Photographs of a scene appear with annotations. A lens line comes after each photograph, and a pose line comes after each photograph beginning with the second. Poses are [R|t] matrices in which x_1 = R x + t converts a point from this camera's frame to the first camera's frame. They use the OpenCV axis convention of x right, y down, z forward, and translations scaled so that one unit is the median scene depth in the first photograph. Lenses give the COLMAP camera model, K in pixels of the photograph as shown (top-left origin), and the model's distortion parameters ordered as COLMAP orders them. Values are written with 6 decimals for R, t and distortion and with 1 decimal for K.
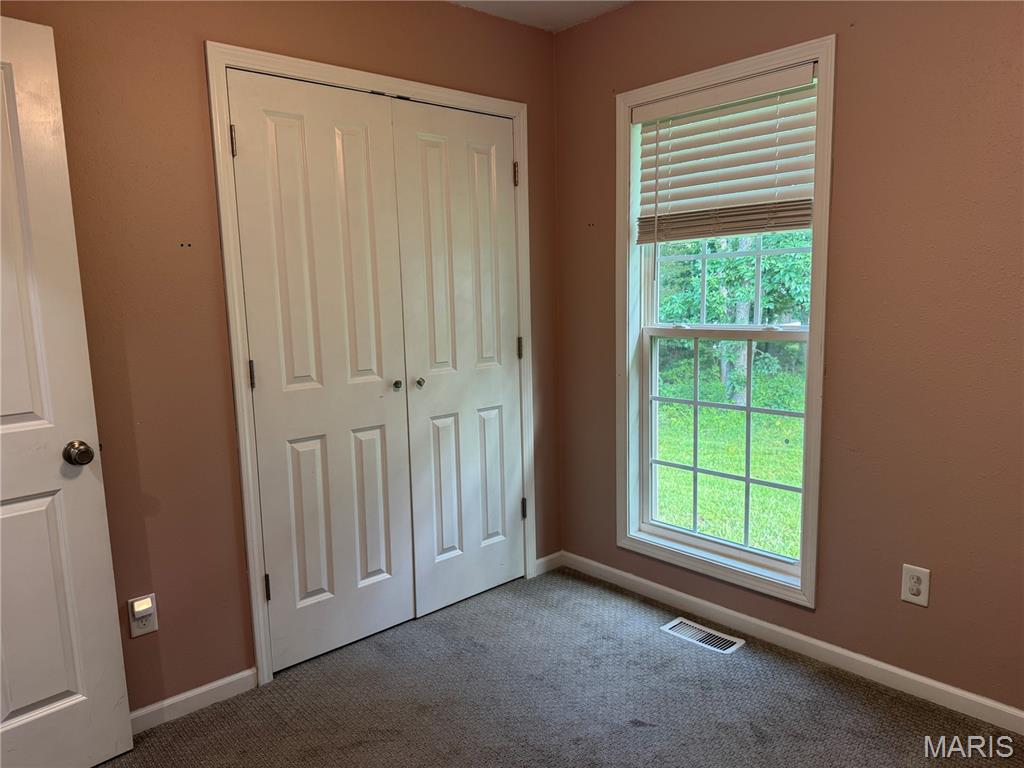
lens RADIAL K [[718.4, 0, 512.0], [0, 718.4, 384.0], [0, 0, 1]] dist [0.073603, -0.098406]
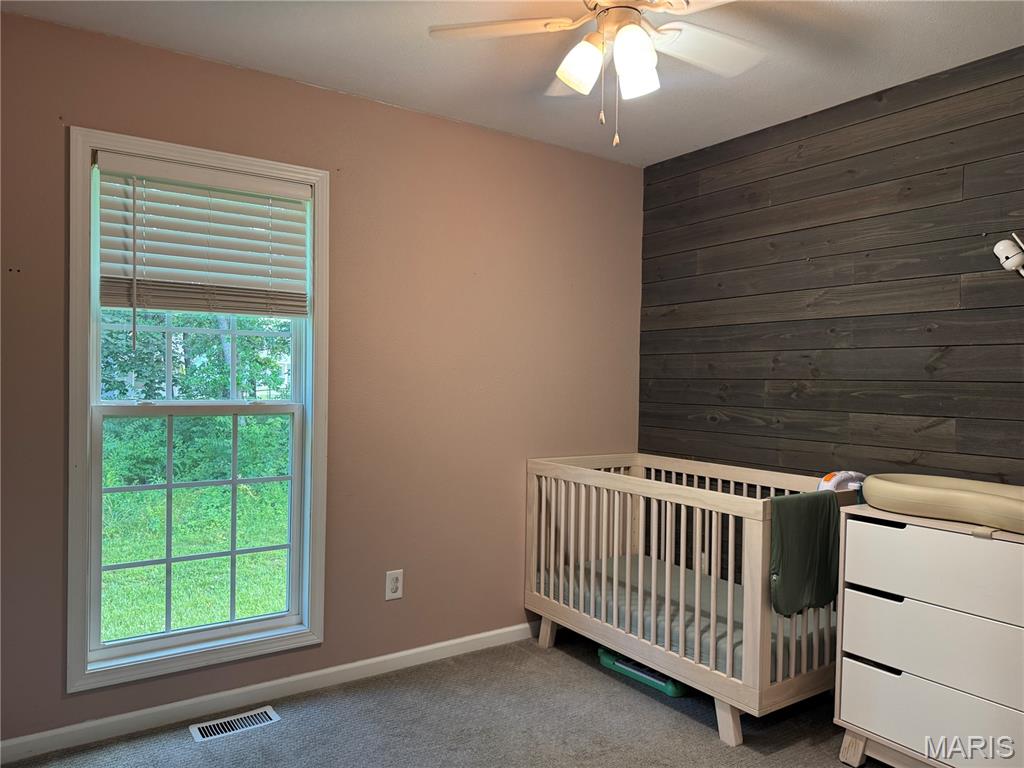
lens RADIAL K [[718.4, 0, 512.0], [0, 718.4, 384.0], [0, 0, 1]] dist [0.073603, -0.098406]
pose [[0.137582, 0.021875, 0.990249, -0.646681], [0.116348, 0.992478, -0.038089, -0.017947], [-0.983633, 0.120454, 0.134002, 0.463955]]
